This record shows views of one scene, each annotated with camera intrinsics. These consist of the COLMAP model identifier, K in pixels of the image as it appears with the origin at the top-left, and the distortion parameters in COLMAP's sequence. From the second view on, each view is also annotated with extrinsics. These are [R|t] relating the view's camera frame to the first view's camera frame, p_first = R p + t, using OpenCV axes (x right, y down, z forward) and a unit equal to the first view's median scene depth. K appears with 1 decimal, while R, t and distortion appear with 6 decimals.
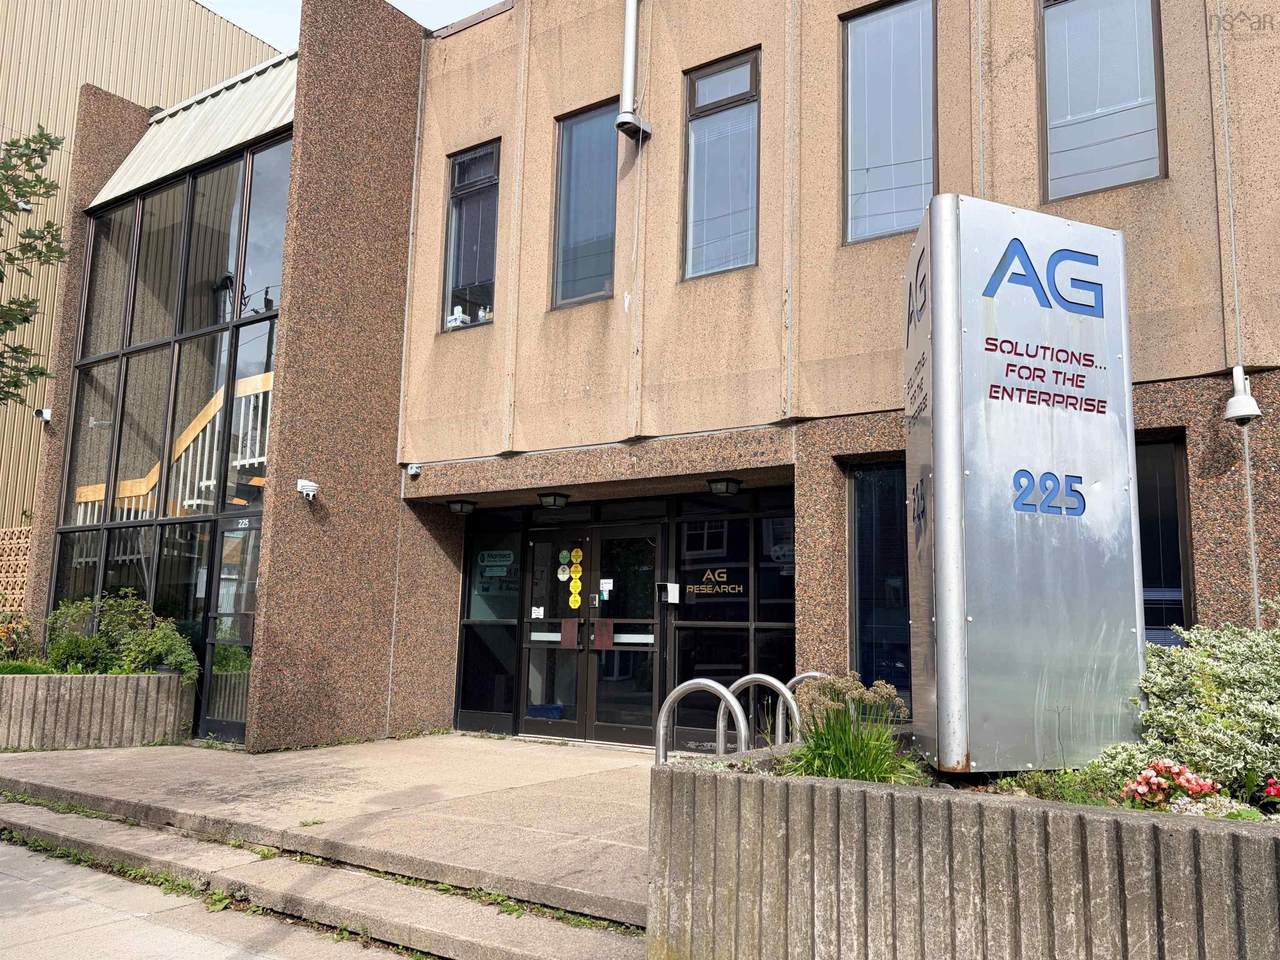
lens RADIAL K [[997.7, 0, 641.1], [0, 997.7, 480.9], [0, 0, 1]] dist [0.036515, -0.013499]
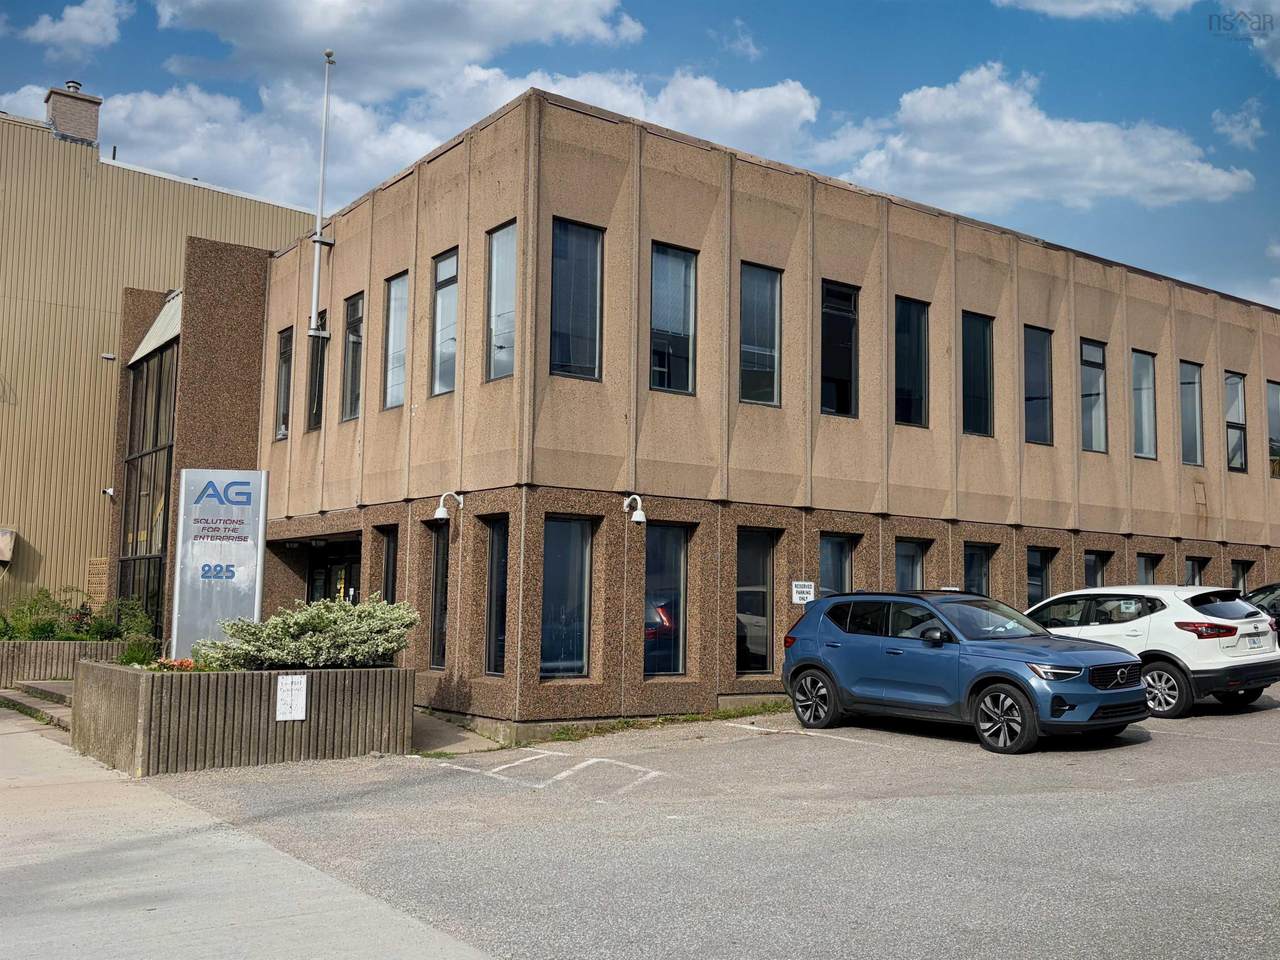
lens RADIAL K [[1201.3, 0, 642.3], [0, 1201.3, 490.6], [0, 0, 1]] dist [0.019309, 0.000000]
pose [[0.945844, -0.036530, -0.322560, 2.526901], [0.051149, 0.998007, 0.036958, -0.268658], [0.320568, -0.051455, 0.945827, -1.754283]]
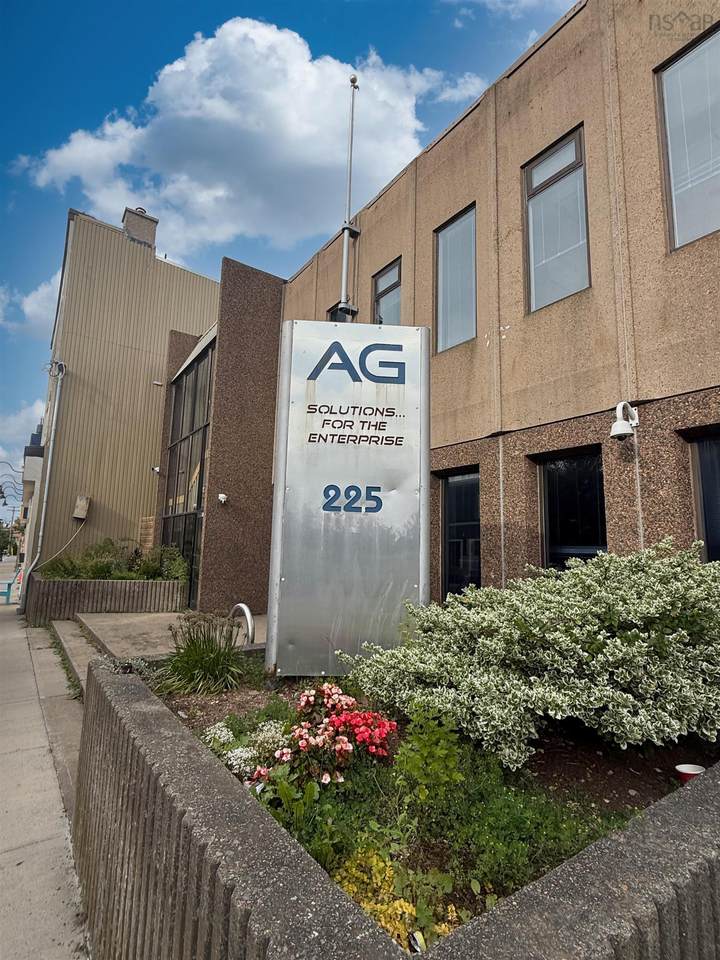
lens RADIAL K [[466.6, 0, 362.1], [0, 466.6, 481.0], [0, 0, 1]] dist [0.006769, 0.000913]
pose [[0.945901, -0.048473, -0.320813, 0.622956], [0.046945, 0.998819, -0.012500, -0.005580], [0.321040, -0.003237, 0.947060, 0.290481]]
